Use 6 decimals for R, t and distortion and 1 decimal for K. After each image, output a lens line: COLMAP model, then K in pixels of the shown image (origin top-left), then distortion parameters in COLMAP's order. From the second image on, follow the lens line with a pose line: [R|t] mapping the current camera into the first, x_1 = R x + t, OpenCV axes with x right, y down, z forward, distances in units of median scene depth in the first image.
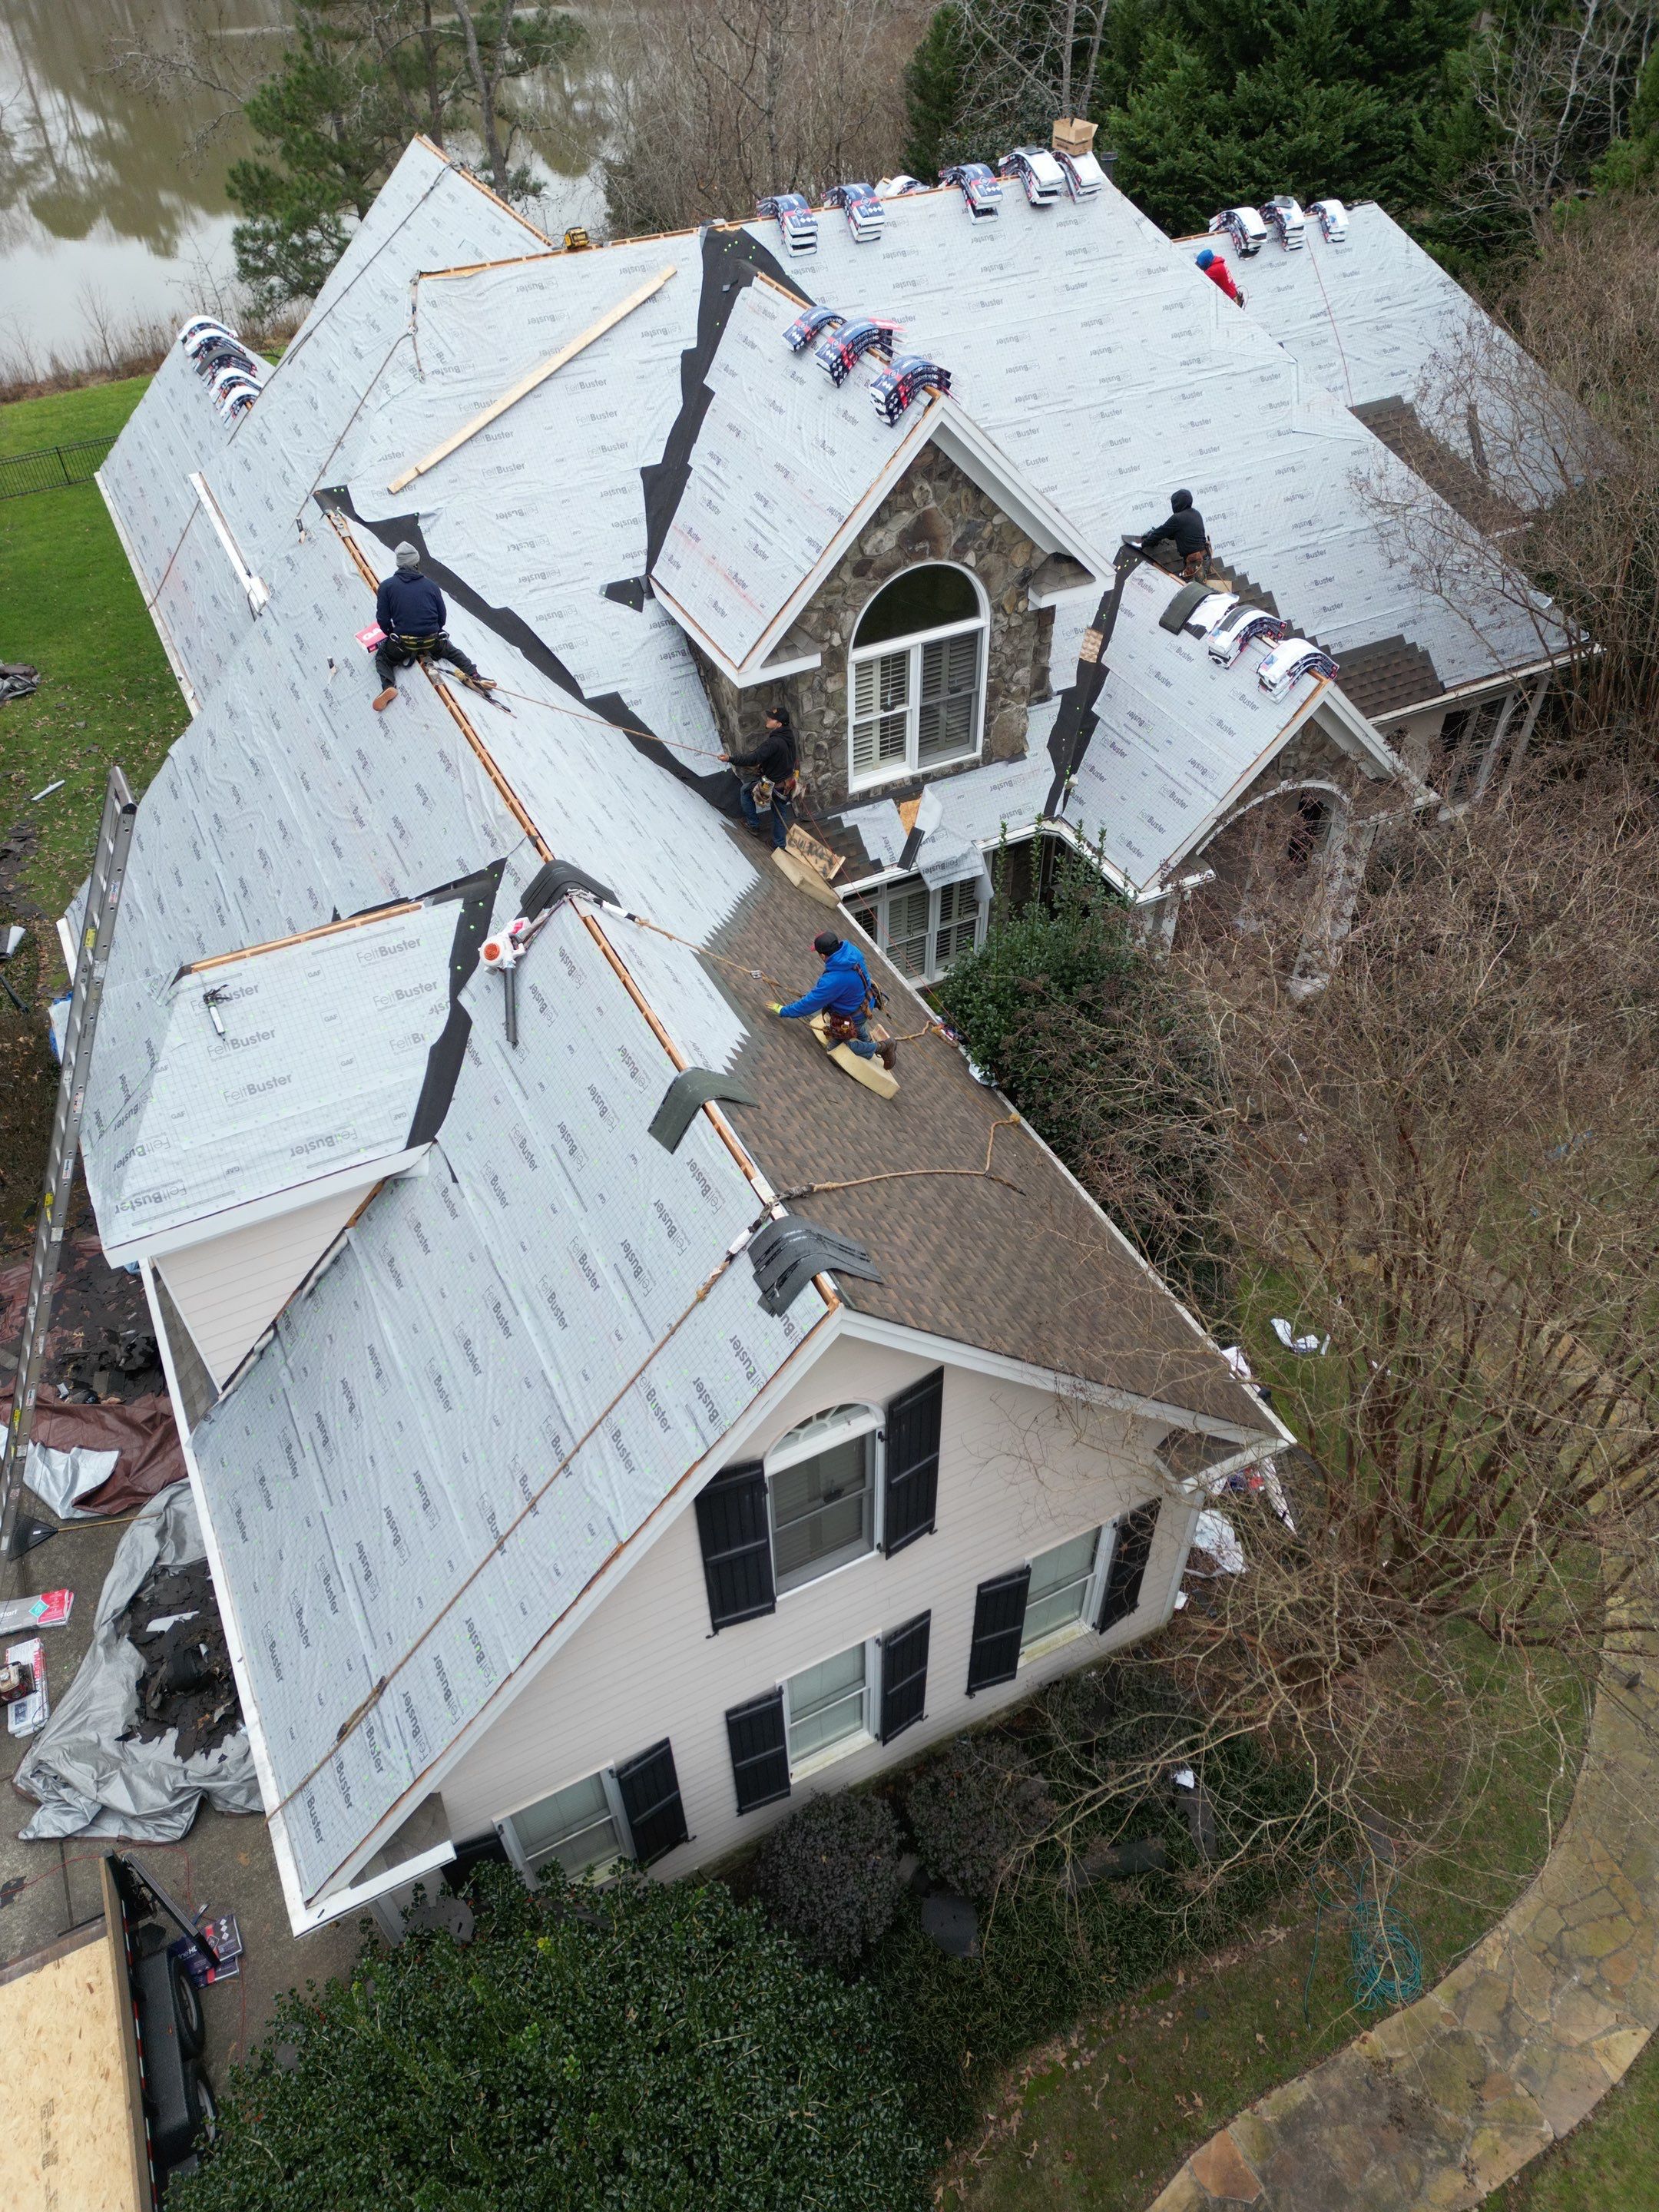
lens RADIAL K [[1543.4, 0, 831.9], [0, 1543.4, 1109.6], [0, 0, 1]] dist [0.114875, -0.105395]
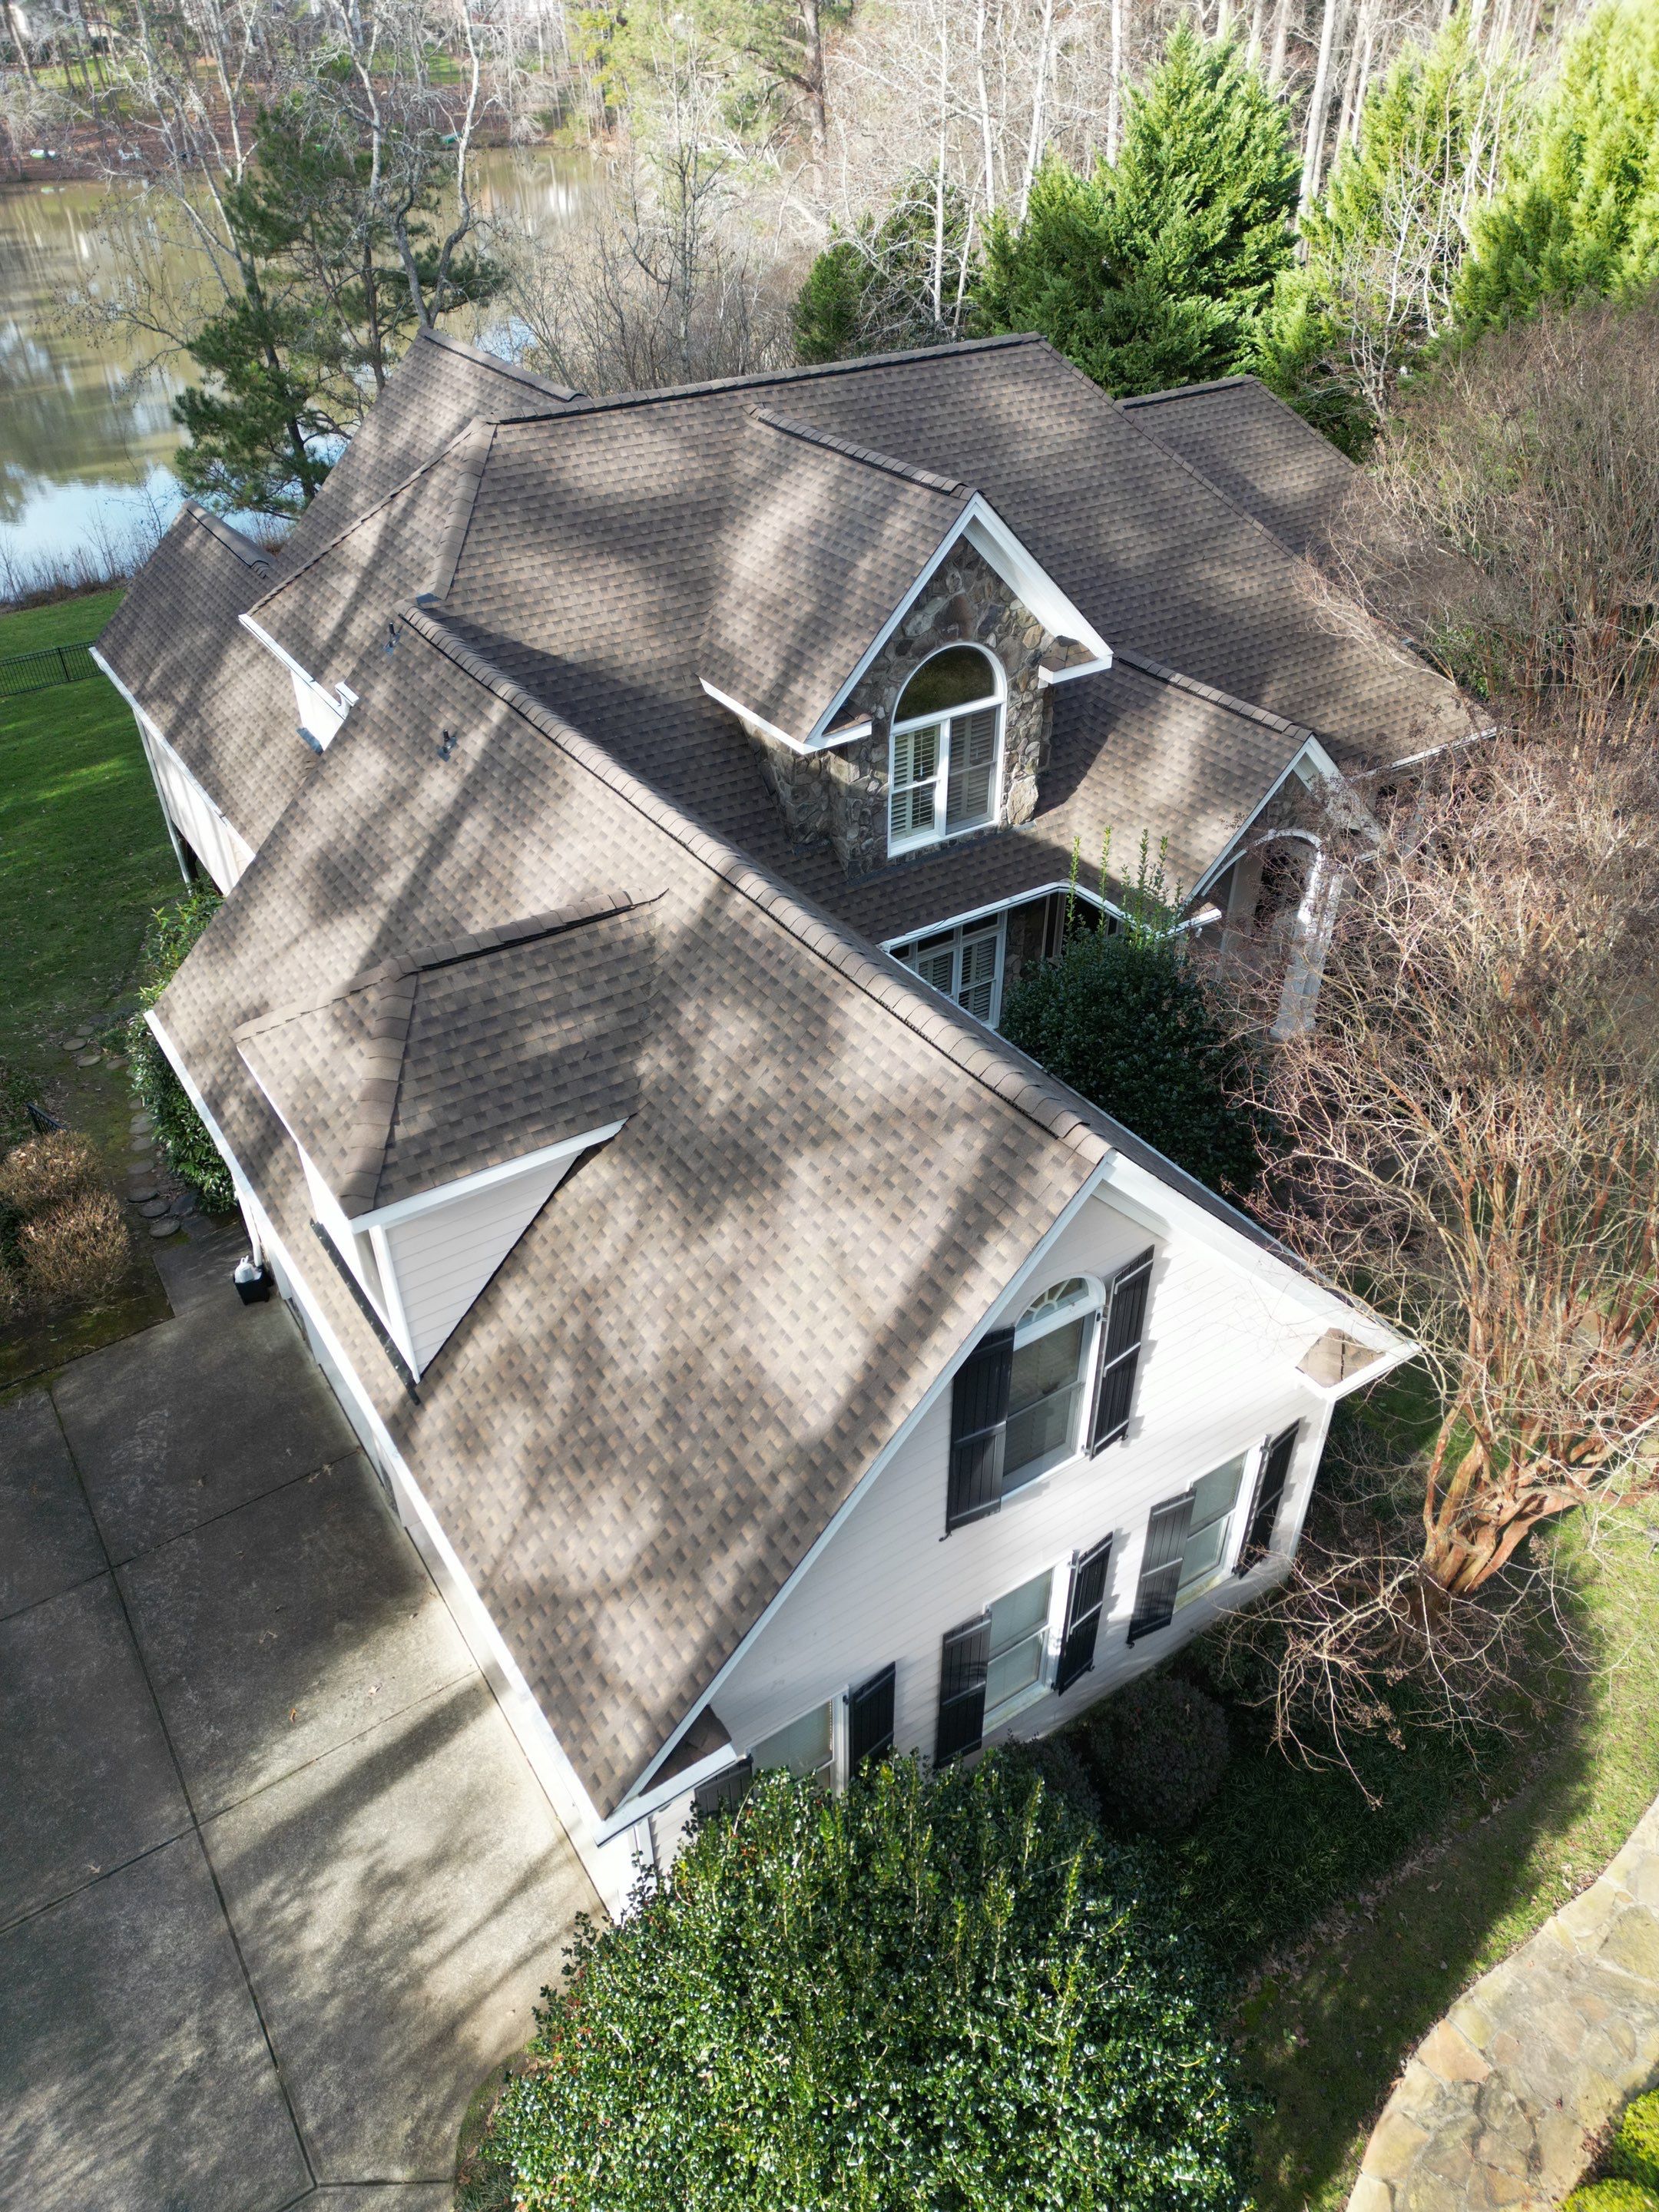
lens RADIAL K [[1543.4, 0, 831.9], [0, 1543.4, 1109.6], [0, 0, 1]] dist [0.114875, -0.105395]
pose [[0.992996, -0.064793, 0.098800, -0.160275], [0.077648, 0.988154, -0.132375, 0.122577], [-0.089053, 0.139120, 0.986263, -0.052019]]
